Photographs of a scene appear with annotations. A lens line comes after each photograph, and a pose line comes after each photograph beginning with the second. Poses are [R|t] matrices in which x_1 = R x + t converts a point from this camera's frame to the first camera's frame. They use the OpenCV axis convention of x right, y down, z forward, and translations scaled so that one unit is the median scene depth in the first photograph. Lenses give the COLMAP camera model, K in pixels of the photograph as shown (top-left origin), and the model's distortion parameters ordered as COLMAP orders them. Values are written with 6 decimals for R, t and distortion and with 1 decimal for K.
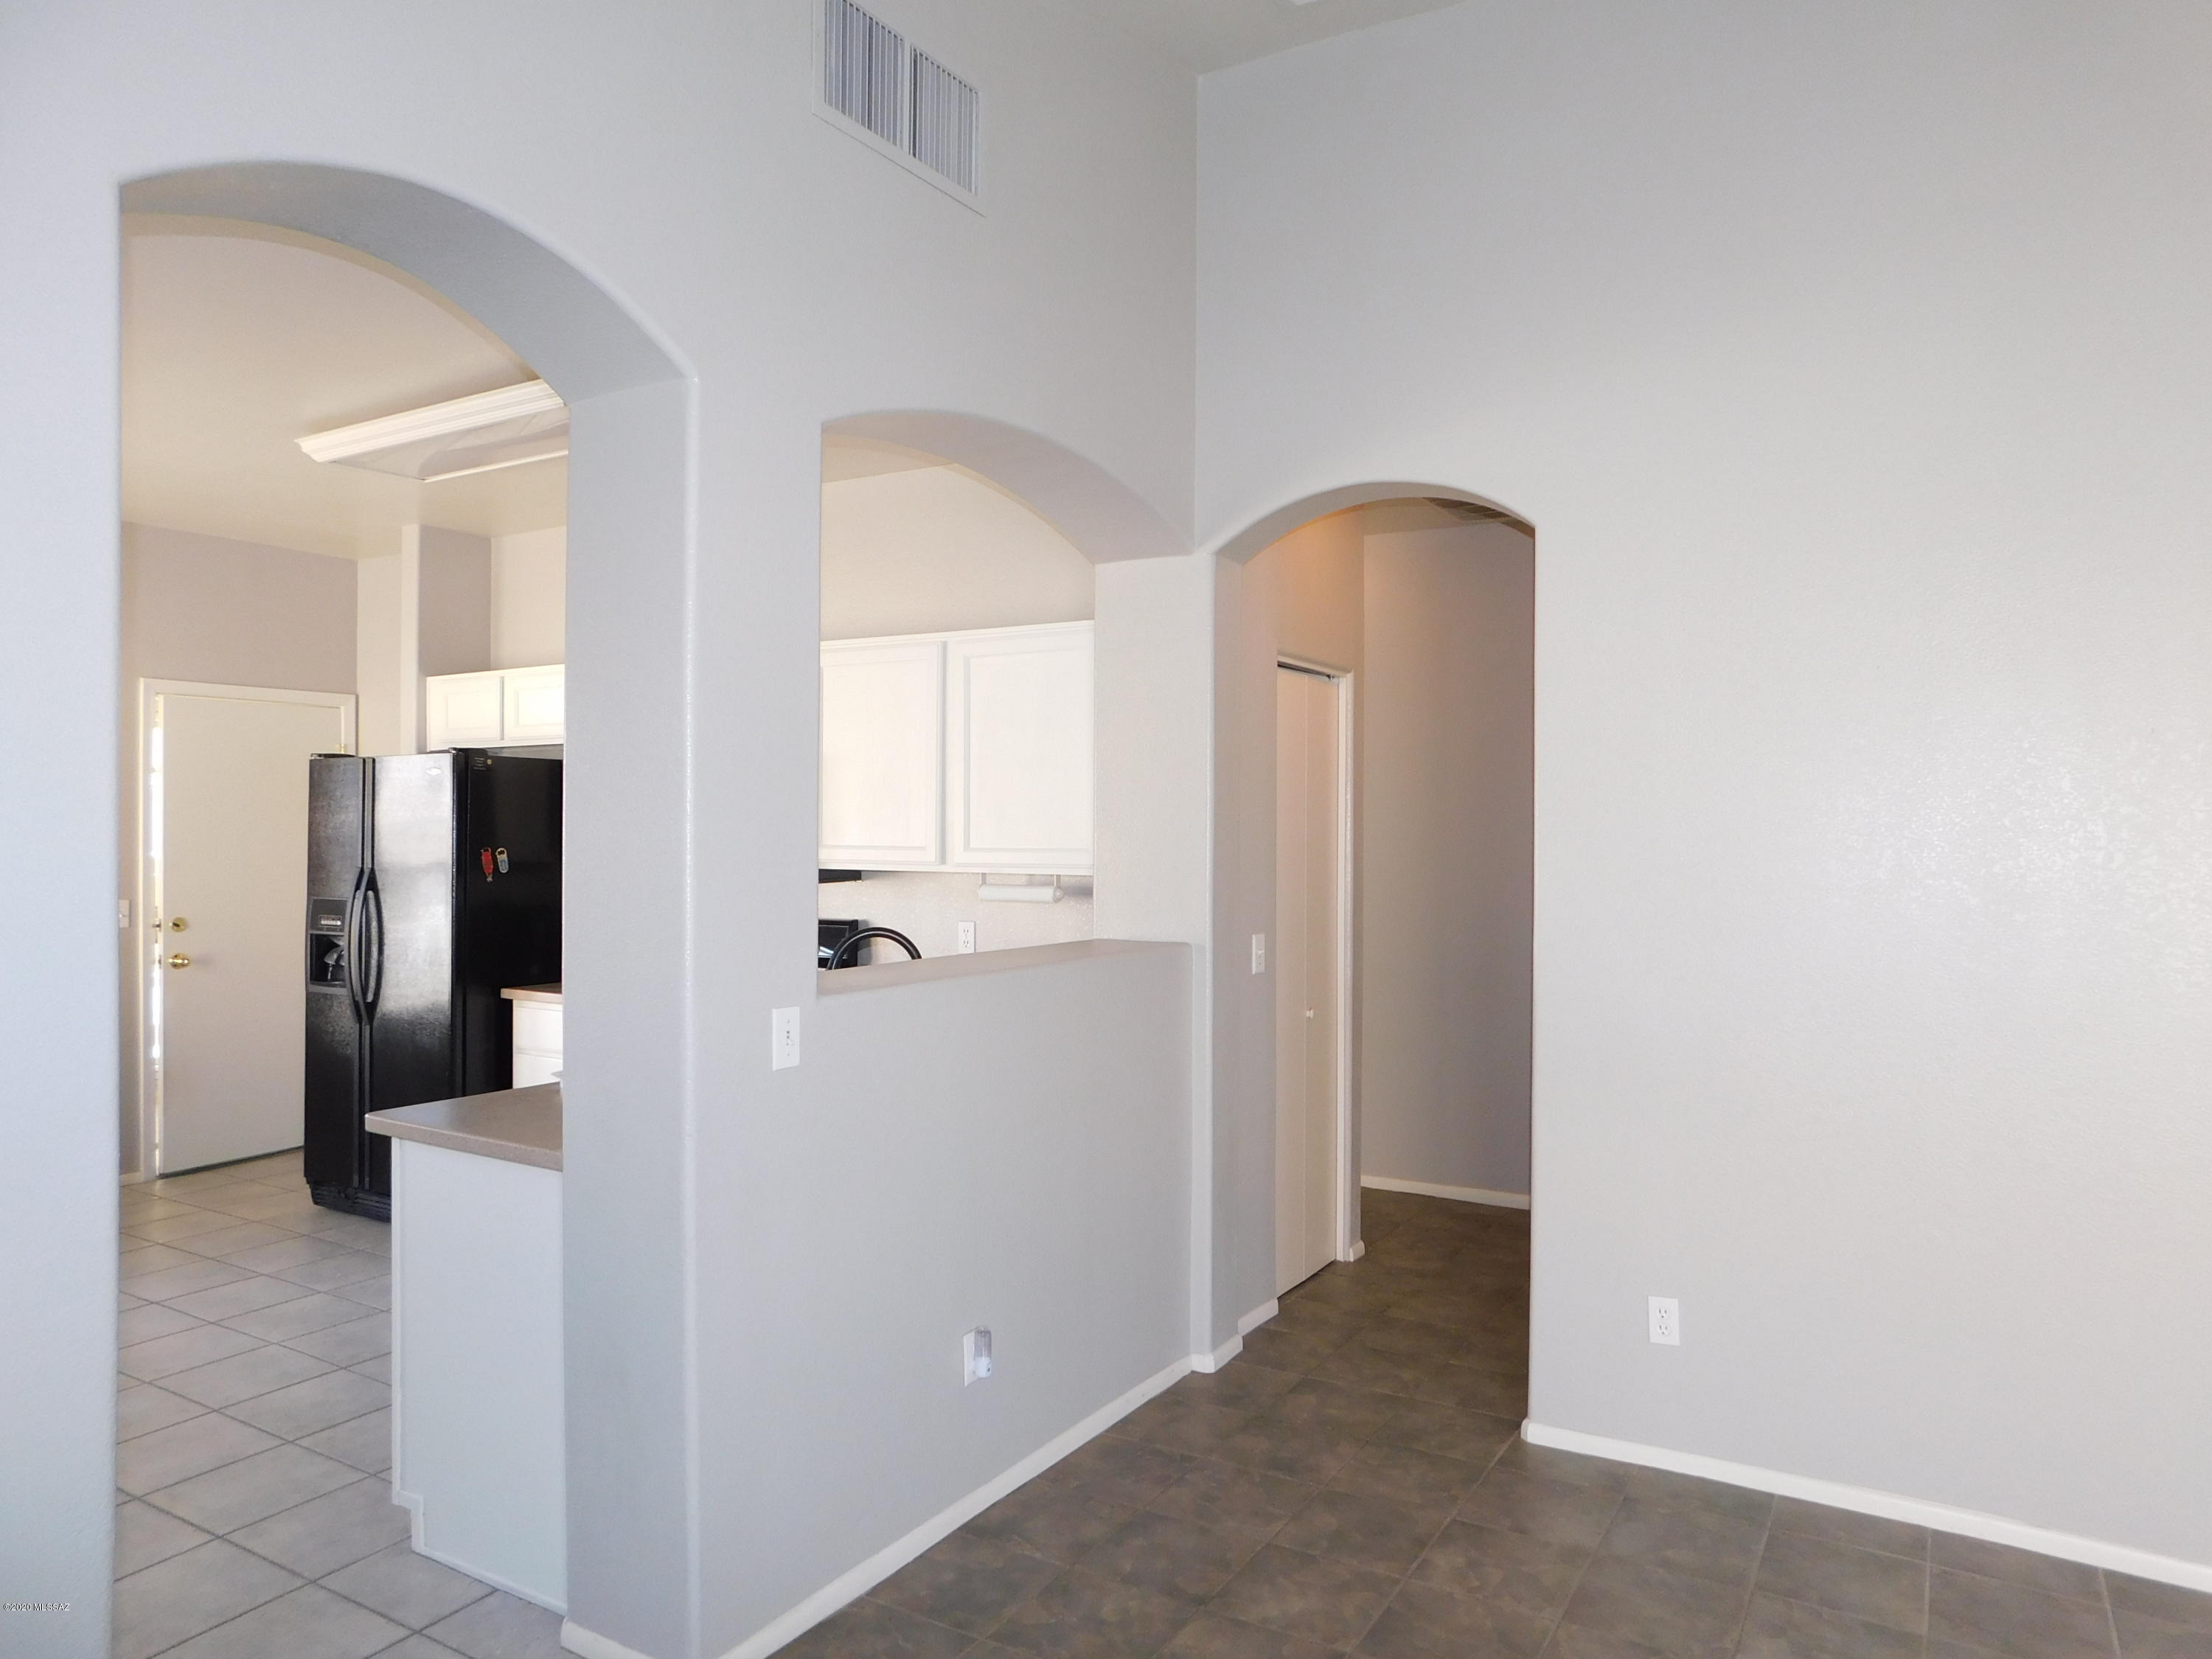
lens RADIAL K [[1462.4, 0, 1122.6], [0, 1462.4, 825.8], [0, 0, 1]] dist [-0.059737, 0.042416]
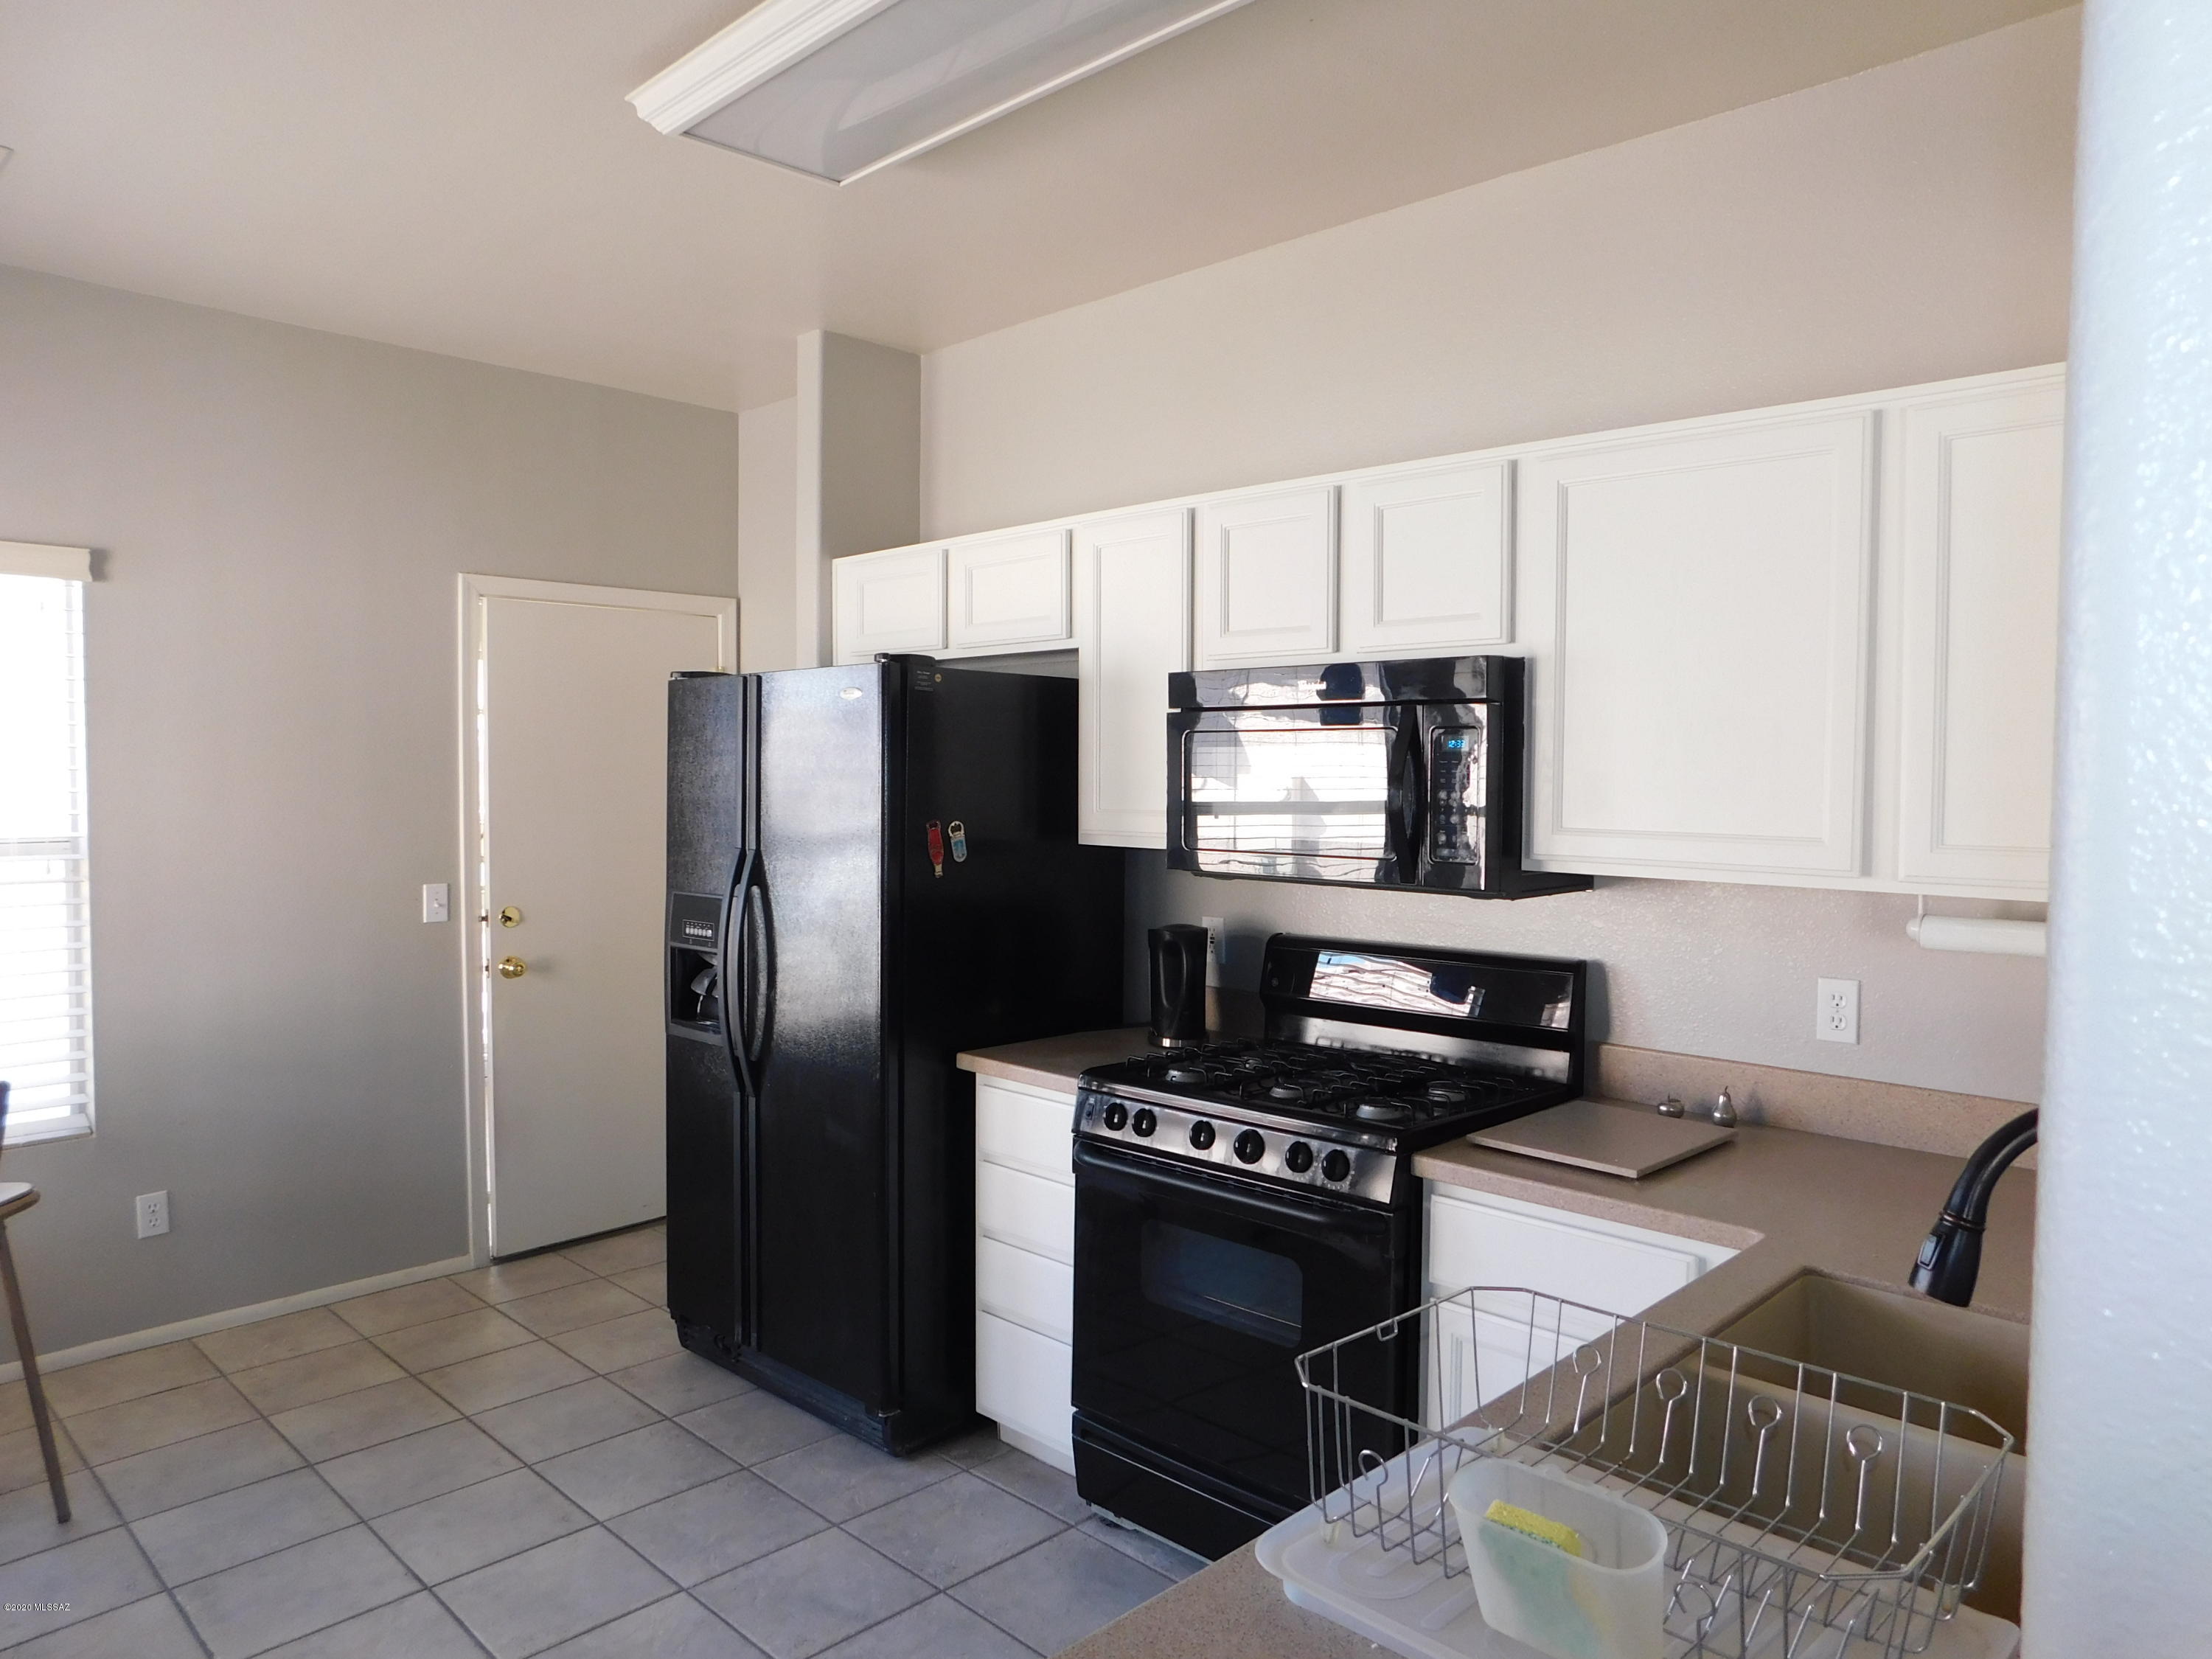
lens RADIAL K [[1462.4, 0, 1122.6], [0, 1462.4, 825.8], [0, 0, 1]] dist [-0.059737, 0.042416]
pose [[0.972226, 0.012051, -0.233732, -0.211109], [-0.003303, 0.999280, 0.037785, -0.005664], [0.234019, -0.035963, 0.971567, 0.408878]]
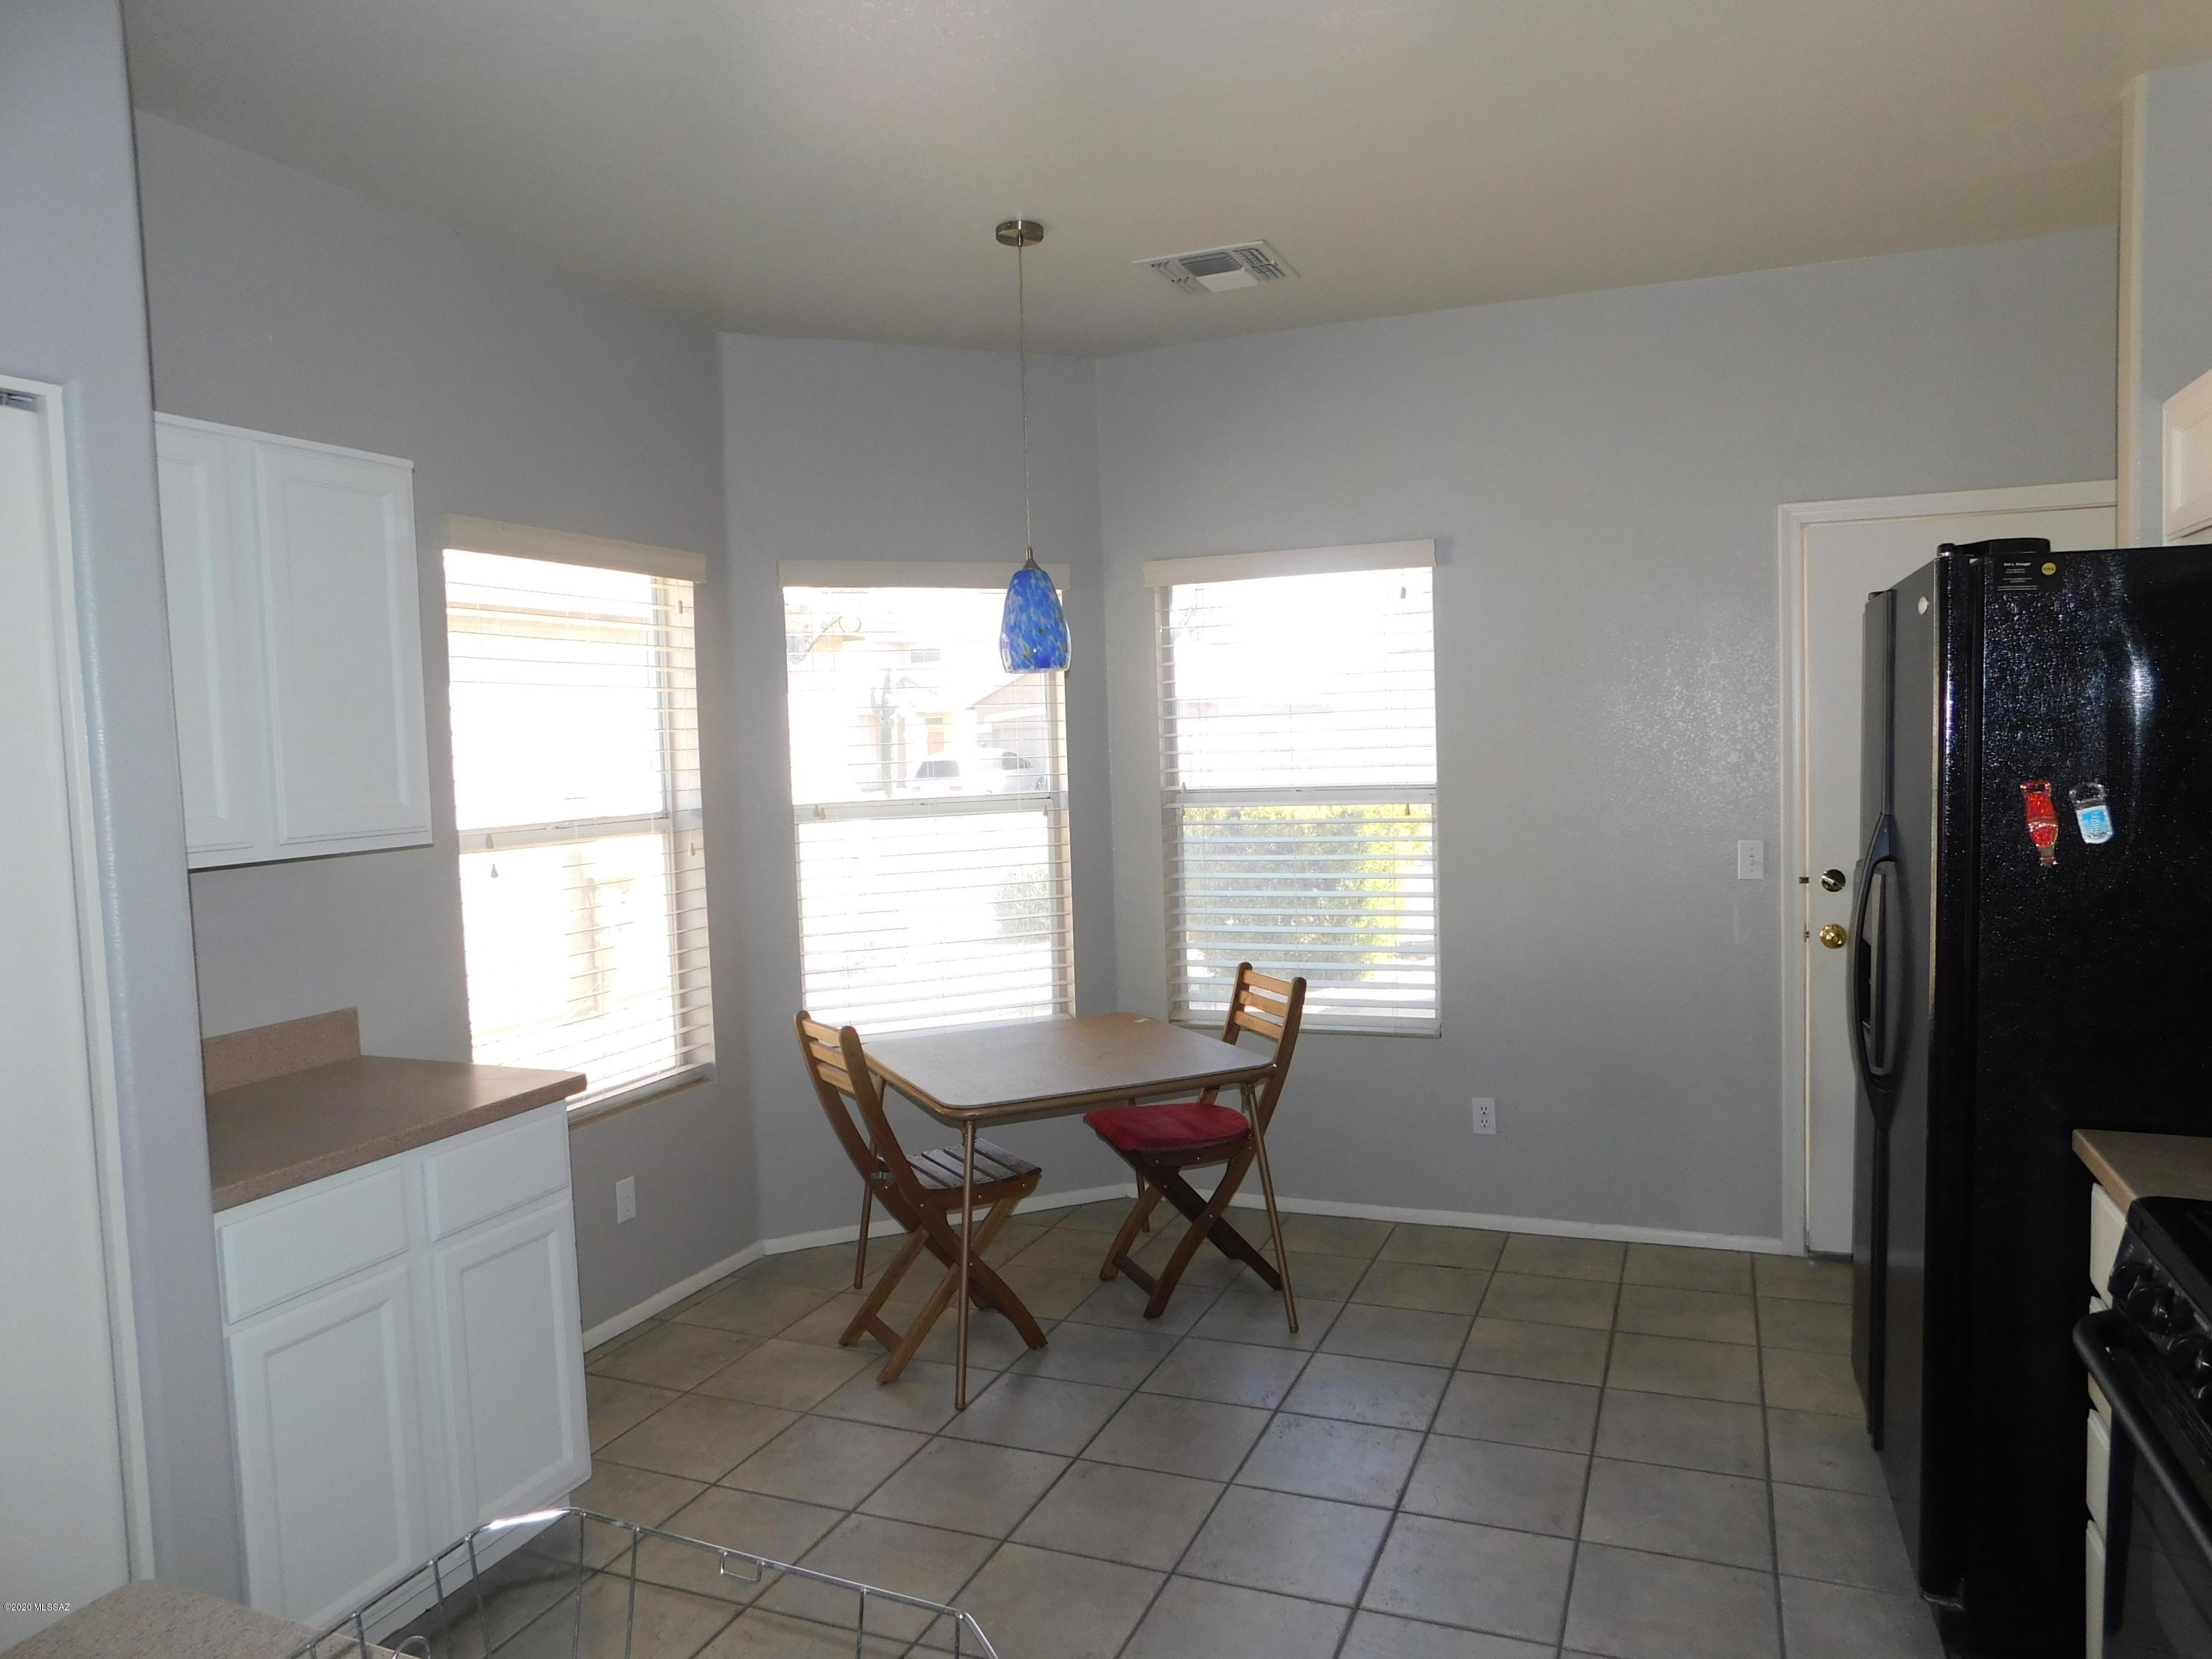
lens RADIAL K [[1462.4, 0, 1122.6], [0, 1462.4, 825.8], [0, 0, 1]] dist [-0.059737, 0.042416]
pose [[0.133494, 0.054780, -0.989534, -0.071659], [0.035449, 0.997568, 0.060007, -0.005829], [0.990415, -0.043089, 0.131227, 0.659521]]
